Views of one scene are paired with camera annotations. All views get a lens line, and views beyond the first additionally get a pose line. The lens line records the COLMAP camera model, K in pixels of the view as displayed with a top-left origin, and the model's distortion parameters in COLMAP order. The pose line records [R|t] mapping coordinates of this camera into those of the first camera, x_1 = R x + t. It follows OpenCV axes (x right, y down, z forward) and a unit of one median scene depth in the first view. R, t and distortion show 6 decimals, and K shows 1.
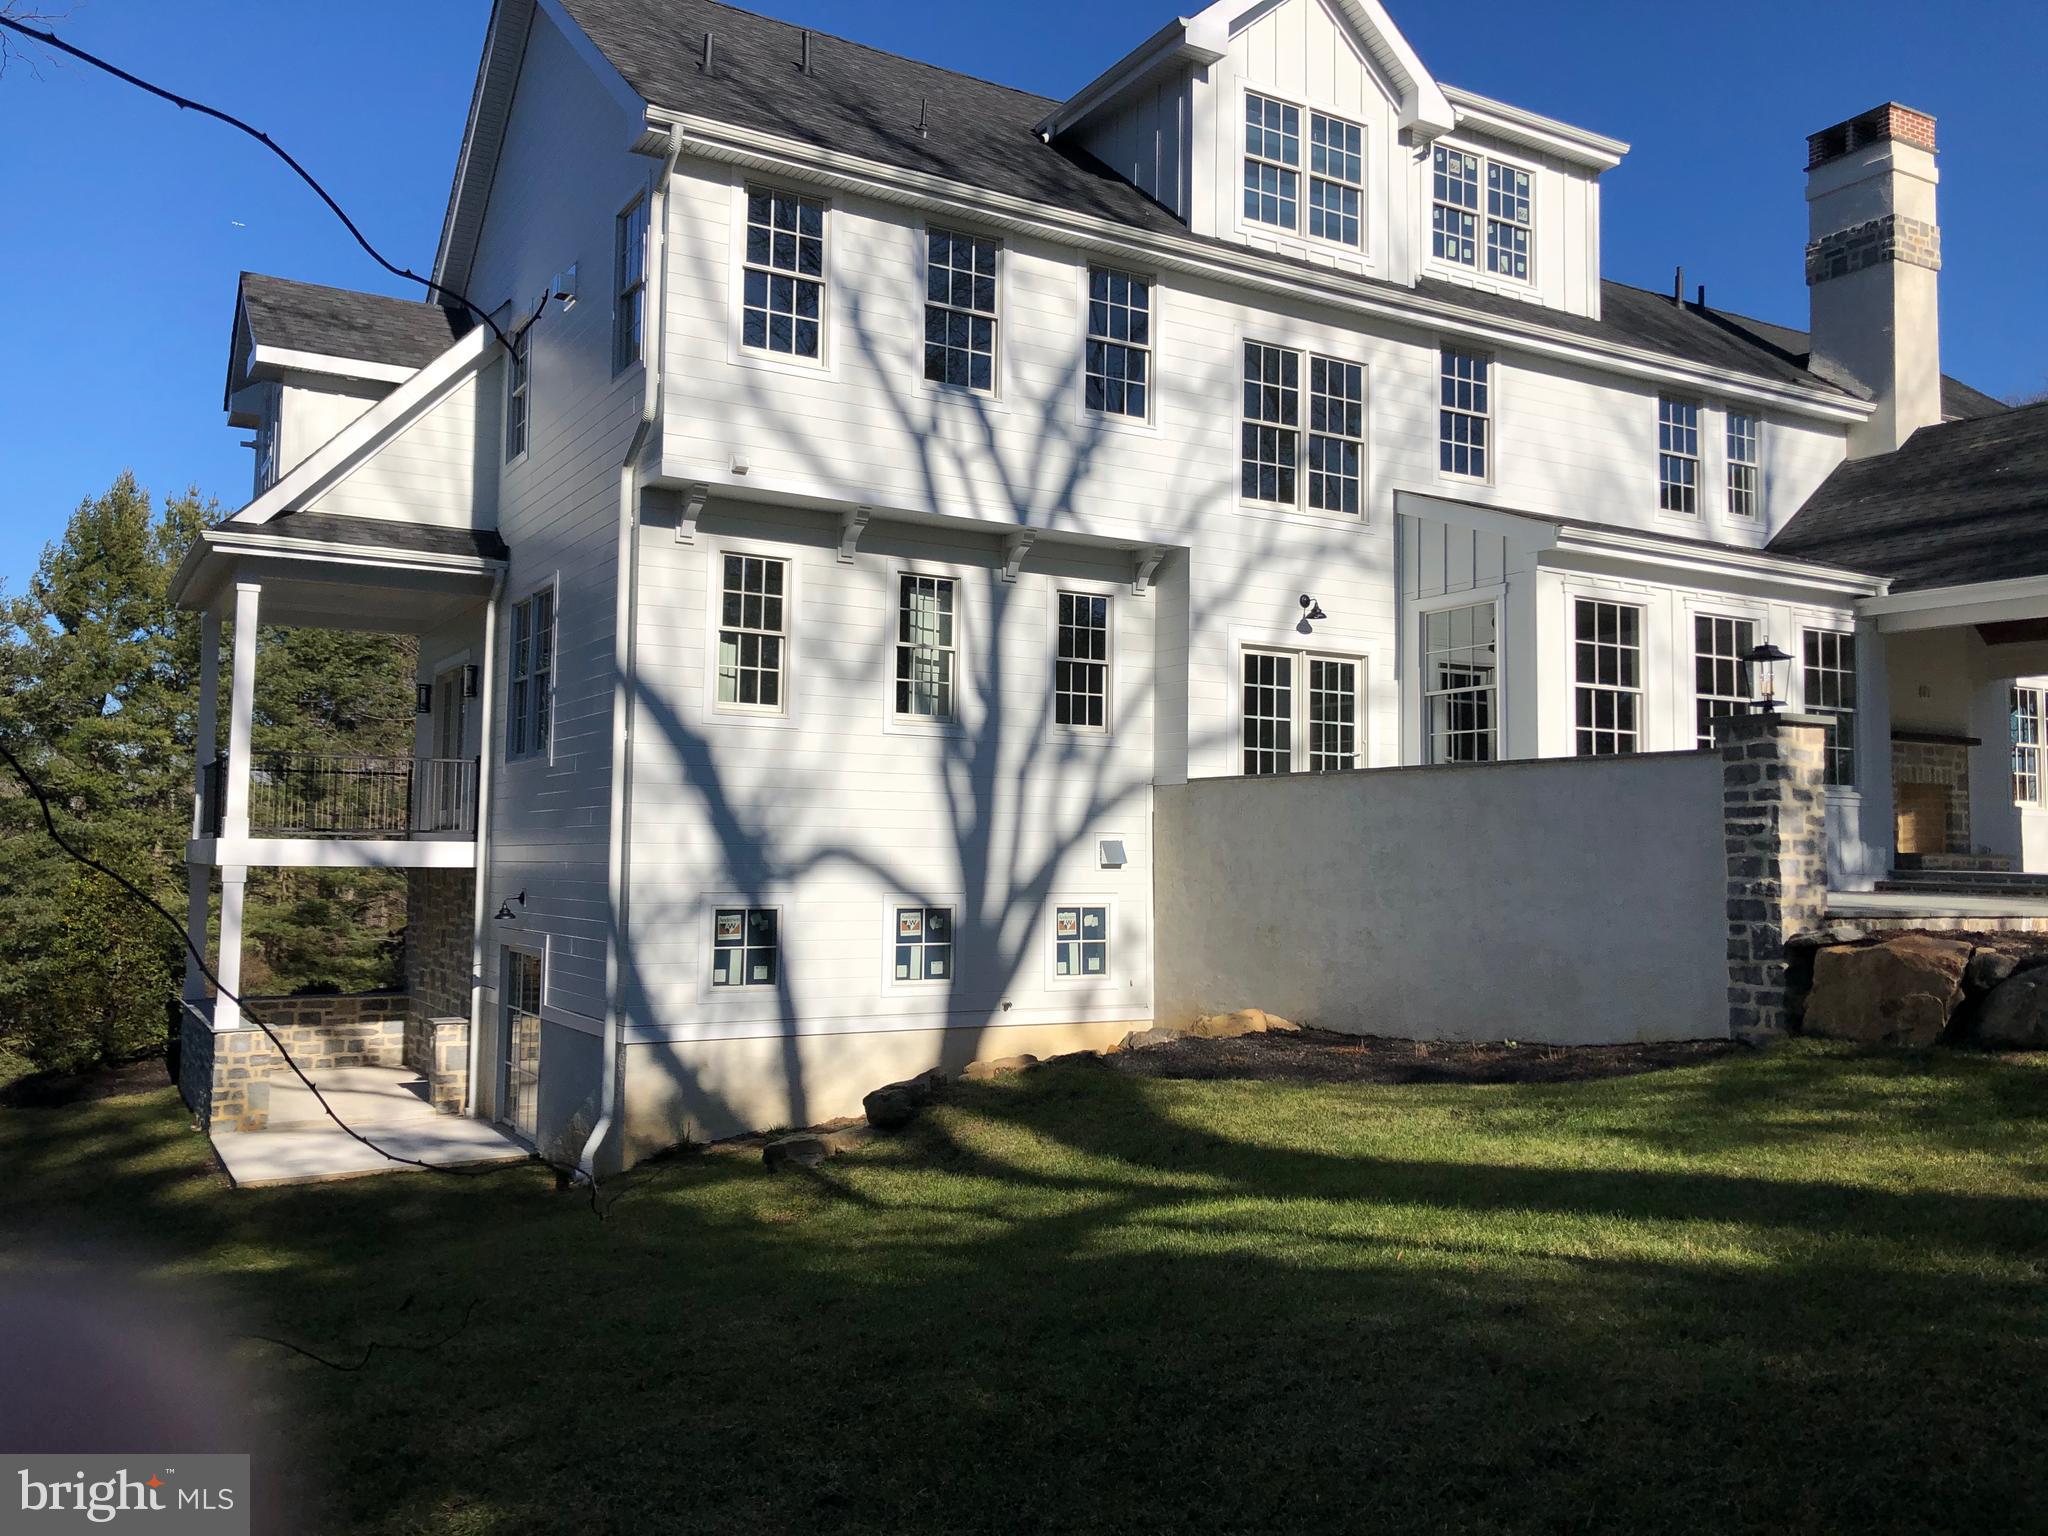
lens RADIAL K [[1668.1, 0, 994.7], [0, 1668.1, 756.2], [0, 0, 1]] dist [0.045529, -0.044817]
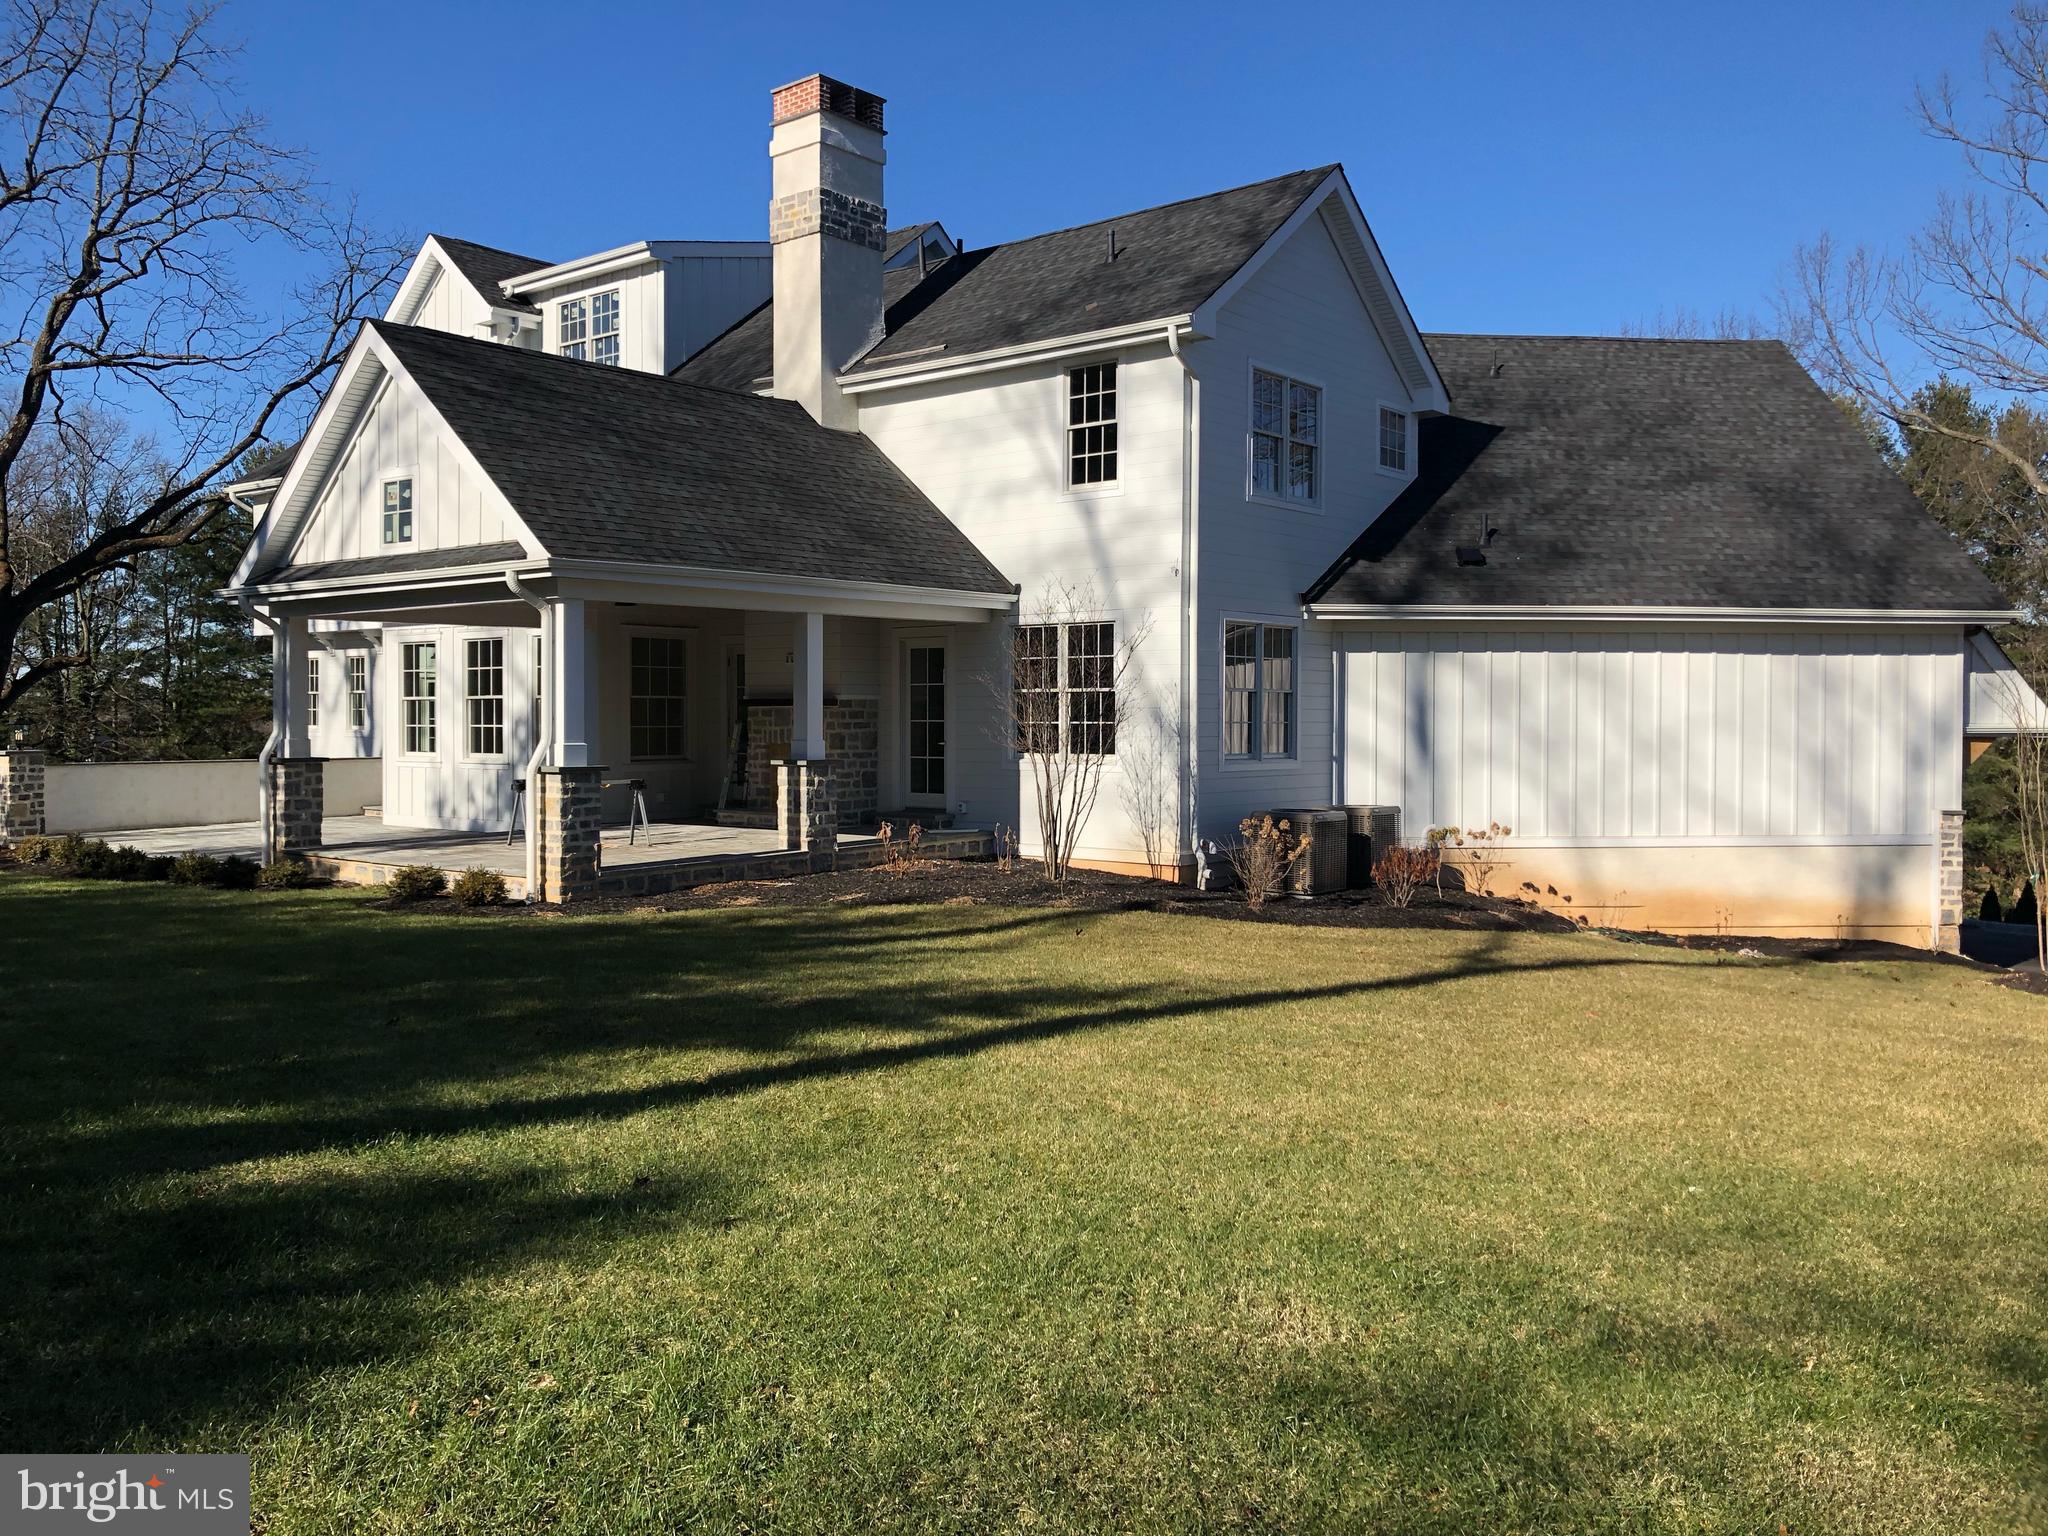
lens RADIAL K [[1655.0, 0, 1029.3], [0, 1655.0, 739.4], [0, 0, 1]] dist [0.006361, -0.002000]
pose [[0.356083, -0.001121, -0.934454, 1.926596], [0.064255, 0.997662, 0.023288, -0.002480], [0.932242, -0.068336, 0.355323, 0.945889]]
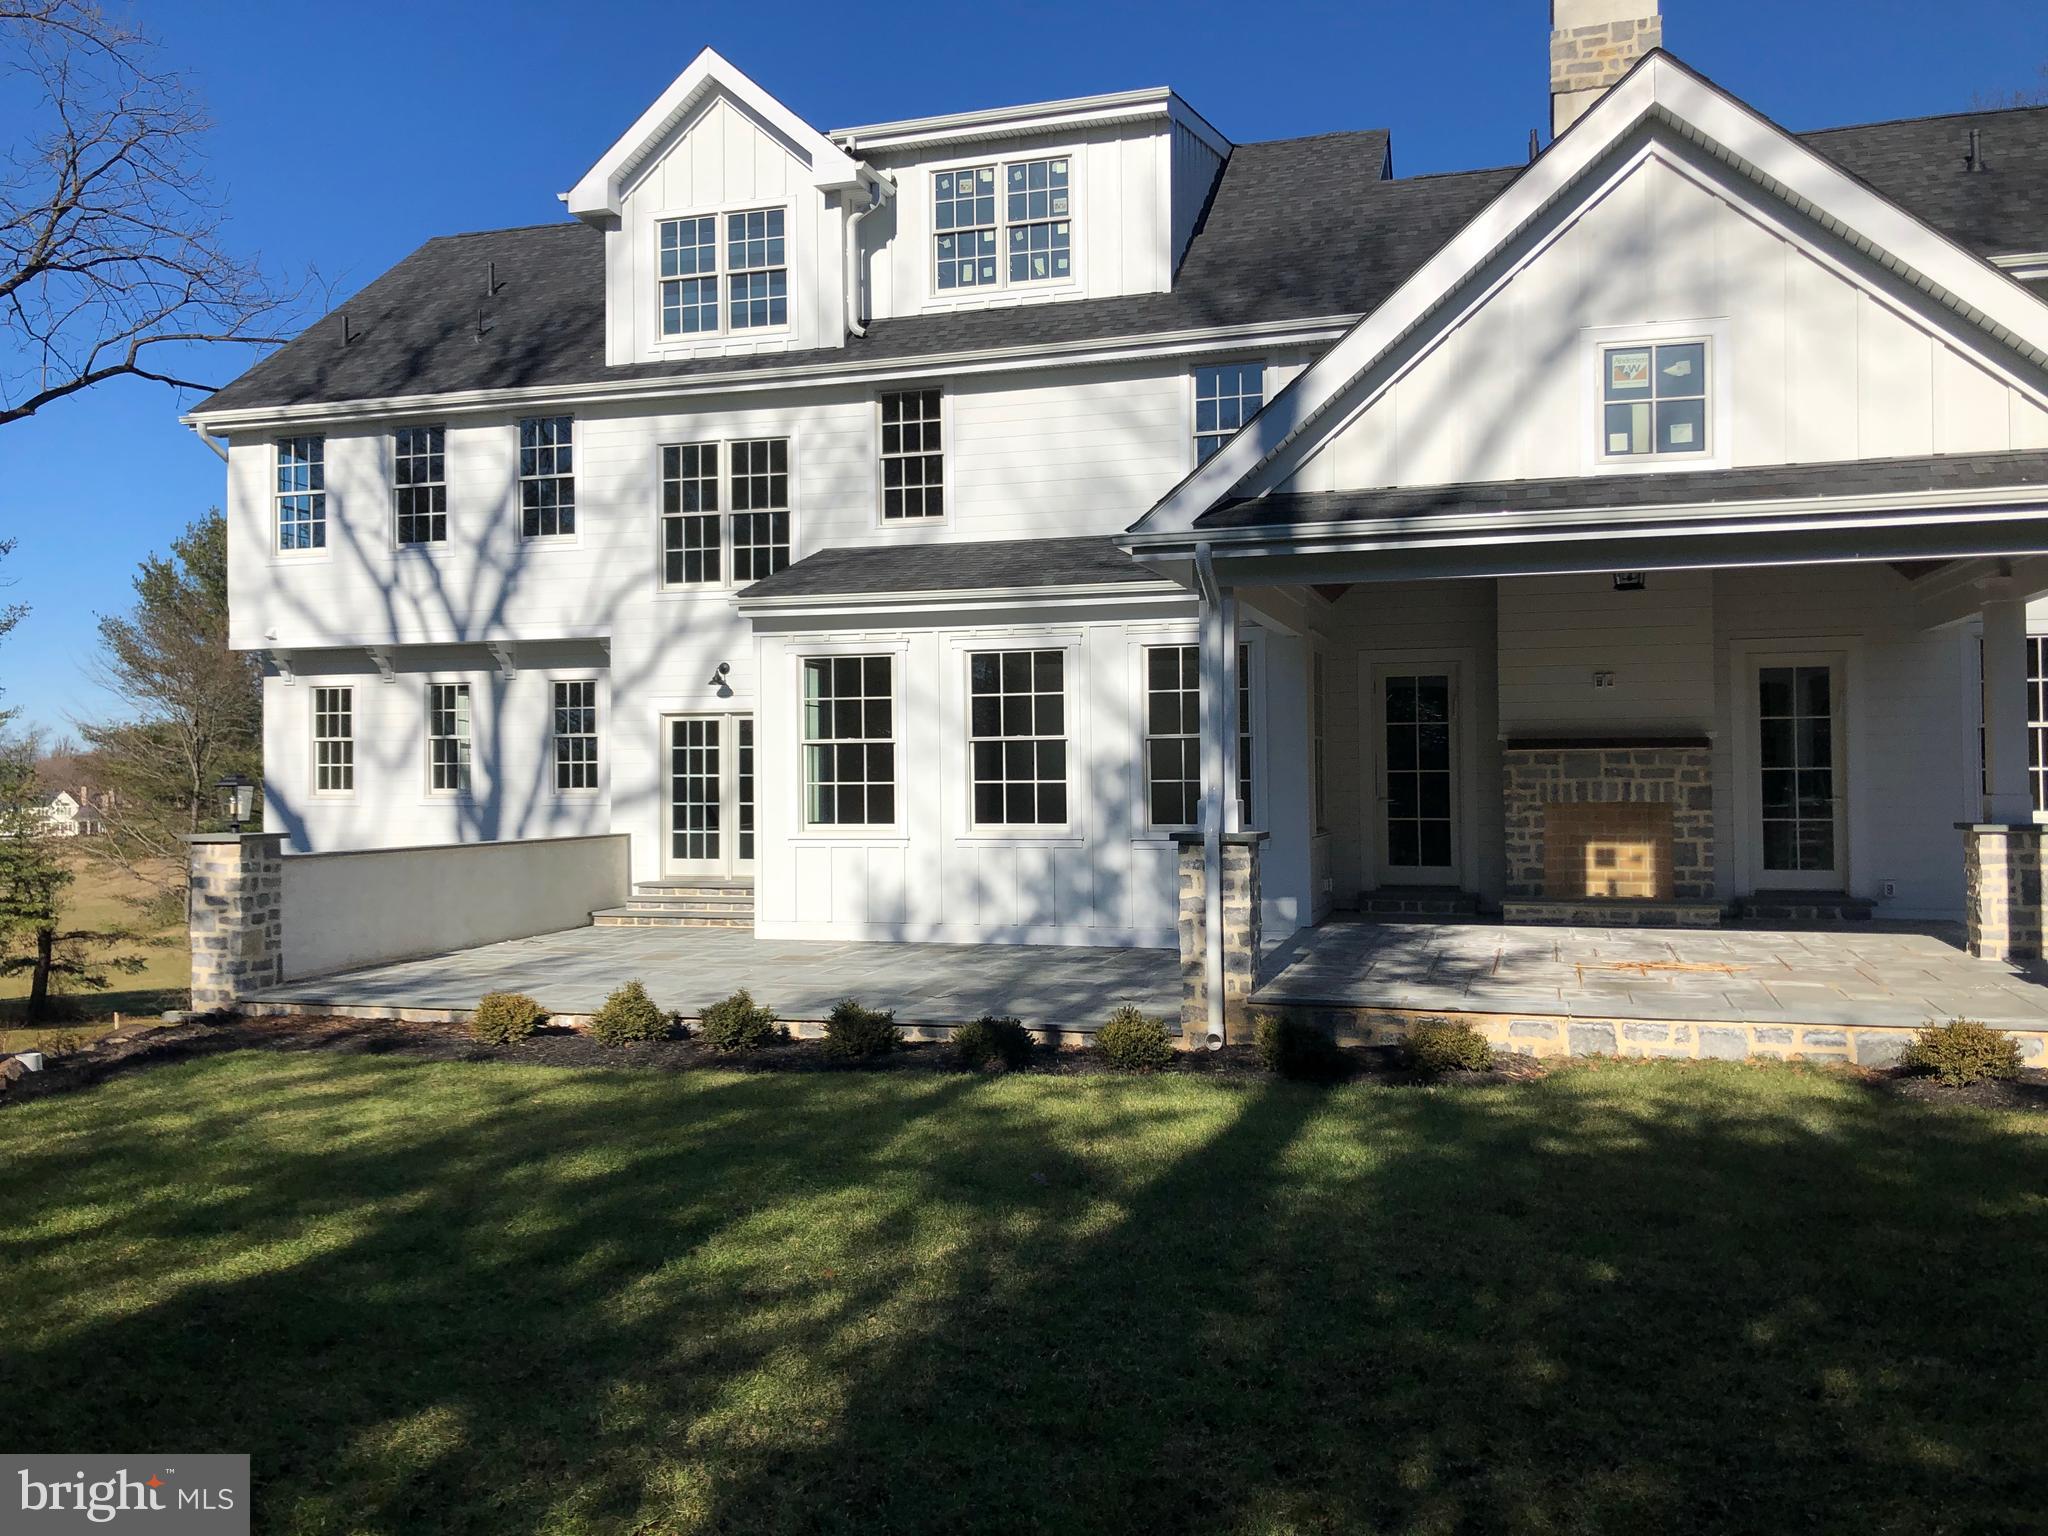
lens RADIAL K [[1668.1, 0, 994.7], [0, 1668.1, 756.2], [0, 0, 1]] dist [0.045529, -0.044817]
pose [[0.675522, -0.029765, -0.736739, 1.118276], [0.062855, 0.997872, 0.017318, -0.042356], [0.734656, -0.058006, 0.675956, 0.379580]]
